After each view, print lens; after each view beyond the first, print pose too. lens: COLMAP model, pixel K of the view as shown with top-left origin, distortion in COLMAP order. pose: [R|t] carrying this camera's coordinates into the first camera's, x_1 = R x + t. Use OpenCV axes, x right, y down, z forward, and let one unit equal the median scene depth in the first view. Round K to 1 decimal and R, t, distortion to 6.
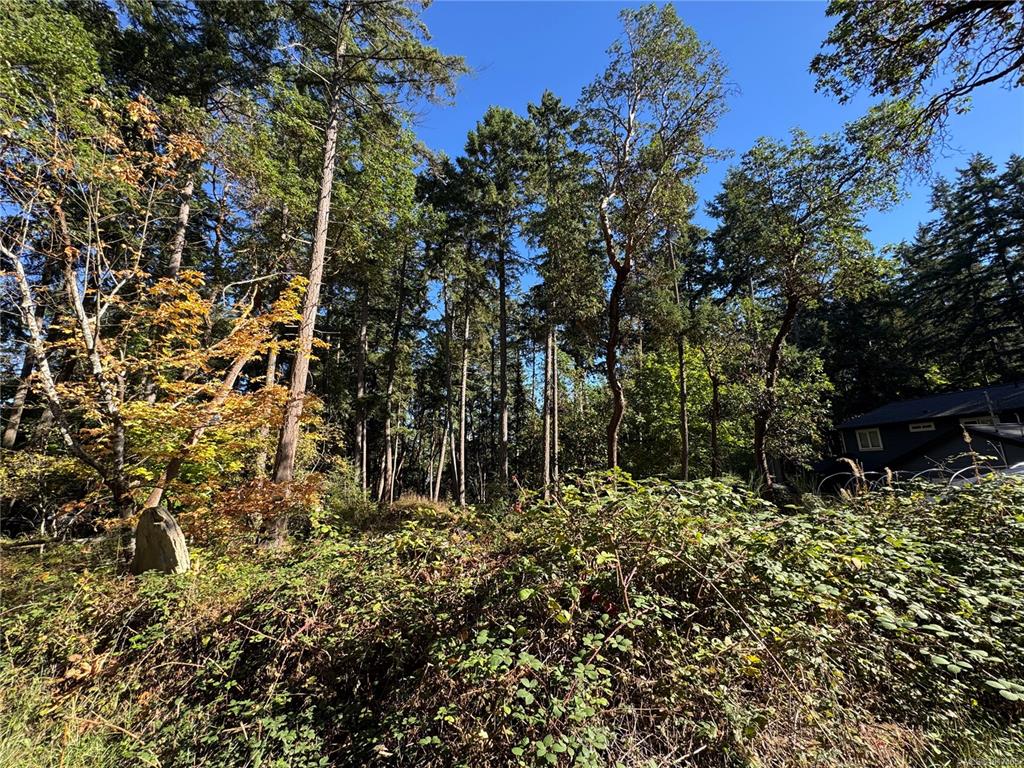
lens RADIAL K [[404.8, 0, 512.5], [0, 404.8, 383.2], [0, 0, 1]] dist [0.000664, -0.000379]
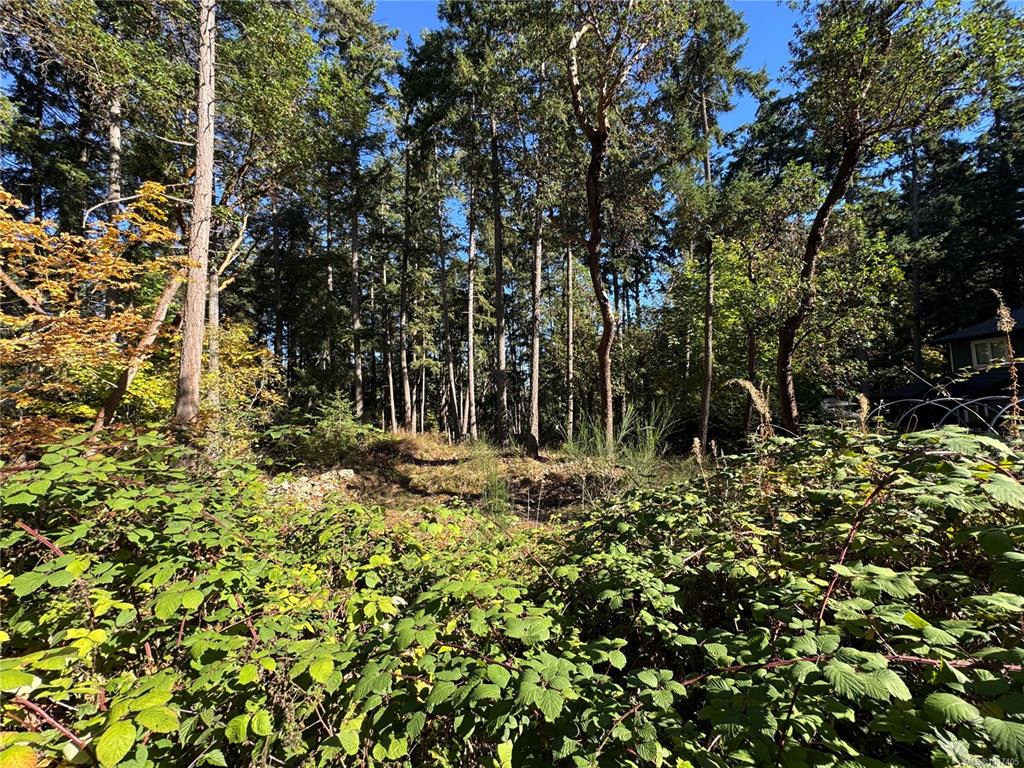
lens RADIAL K [[404.8, 0, 508.8], [0, 404.8, 383.3], [0, 0, 1]] dist [0.000664, -0.000379]
pose [[0.980370, -0.022249, -0.195908, 0.850073], [0.054969, 0.985060, 0.163204, 0.122177], [0.189350, -0.170769, 0.966946, 0.602922]]
